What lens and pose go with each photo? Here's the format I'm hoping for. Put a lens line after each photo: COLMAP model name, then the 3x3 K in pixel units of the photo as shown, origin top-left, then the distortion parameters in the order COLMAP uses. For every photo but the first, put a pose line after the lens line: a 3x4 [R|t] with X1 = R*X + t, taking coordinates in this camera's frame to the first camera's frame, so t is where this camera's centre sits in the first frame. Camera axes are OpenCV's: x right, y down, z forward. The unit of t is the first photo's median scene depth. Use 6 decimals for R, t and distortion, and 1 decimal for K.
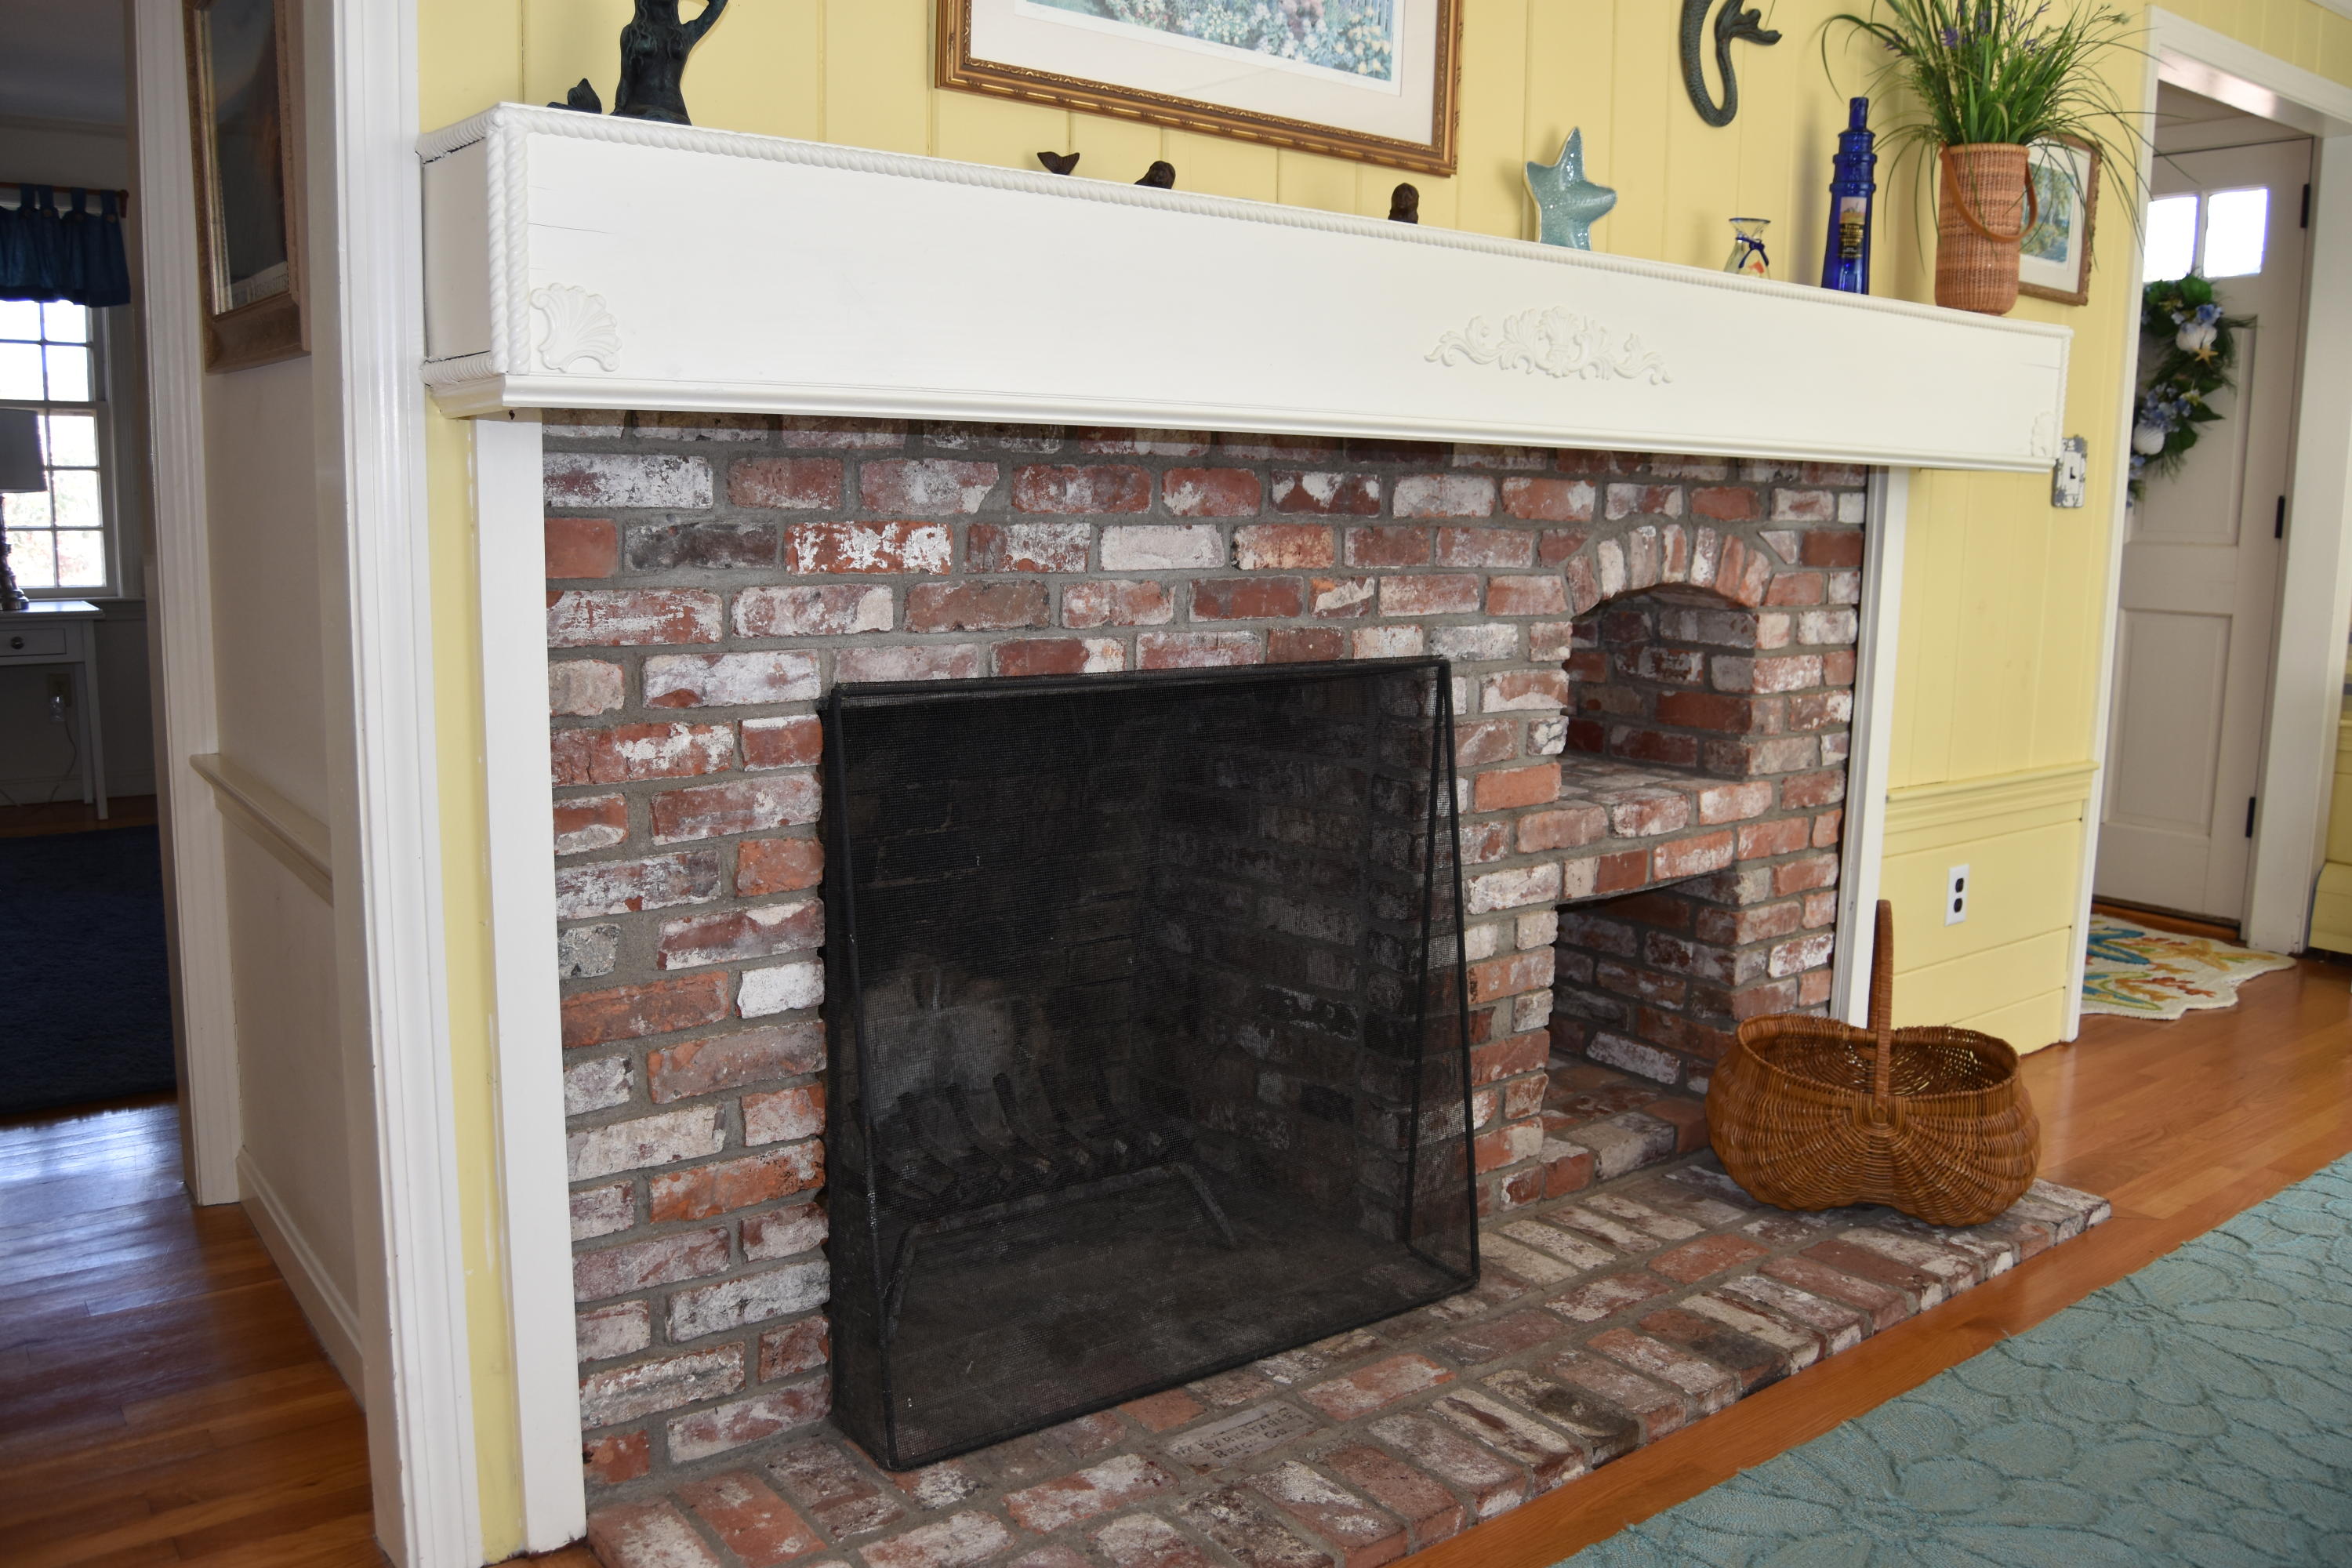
lens RADIAL K [[1839.4, 0, 1179.2], [0, 1839.4, 767.3], [0, 0, 1]] dist [-0.094308, 0.036957]
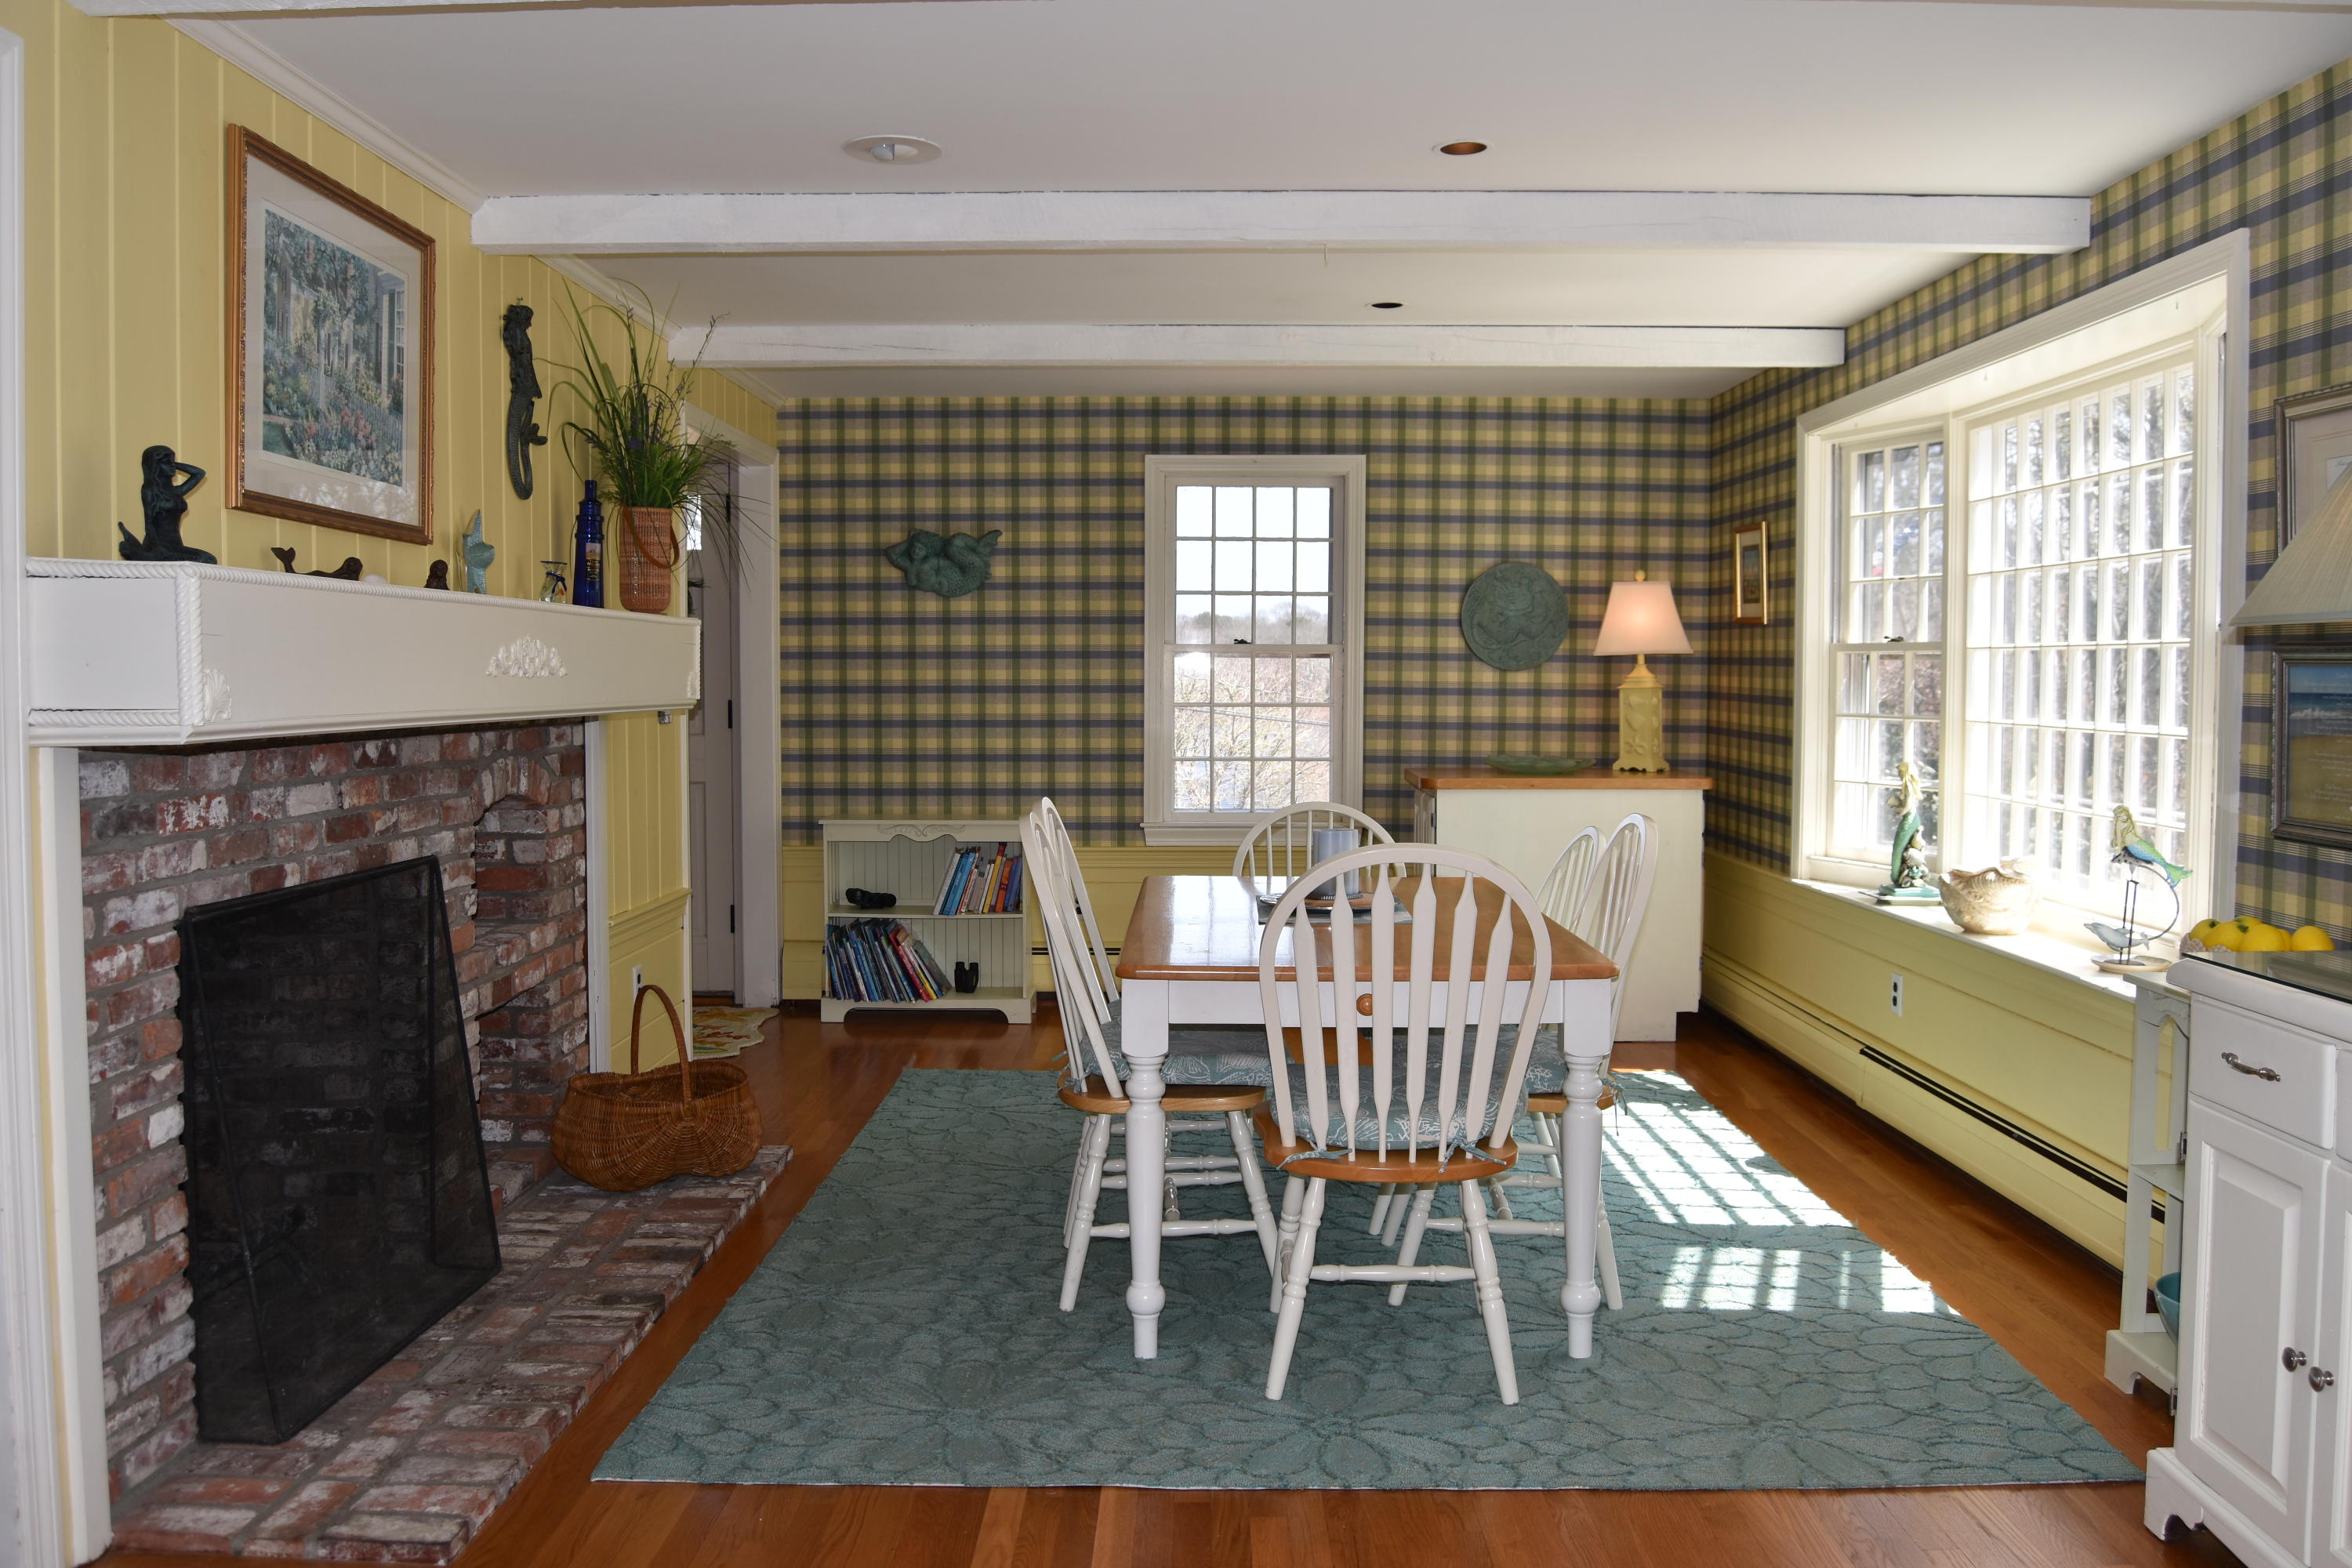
lens RADIAL K [[1839.4, 0, 1179.2], [0, 1839.4, 767.3], [0, 0, 1]] dist [-0.094308, 0.036957]
pose [[0.610673, -0.054925, 0.789976, -0.712799], [0.125166, 0.991746, -0.027803, -0.015645], [-0.781928, 0.115857, 0.612507, -0.436022]]
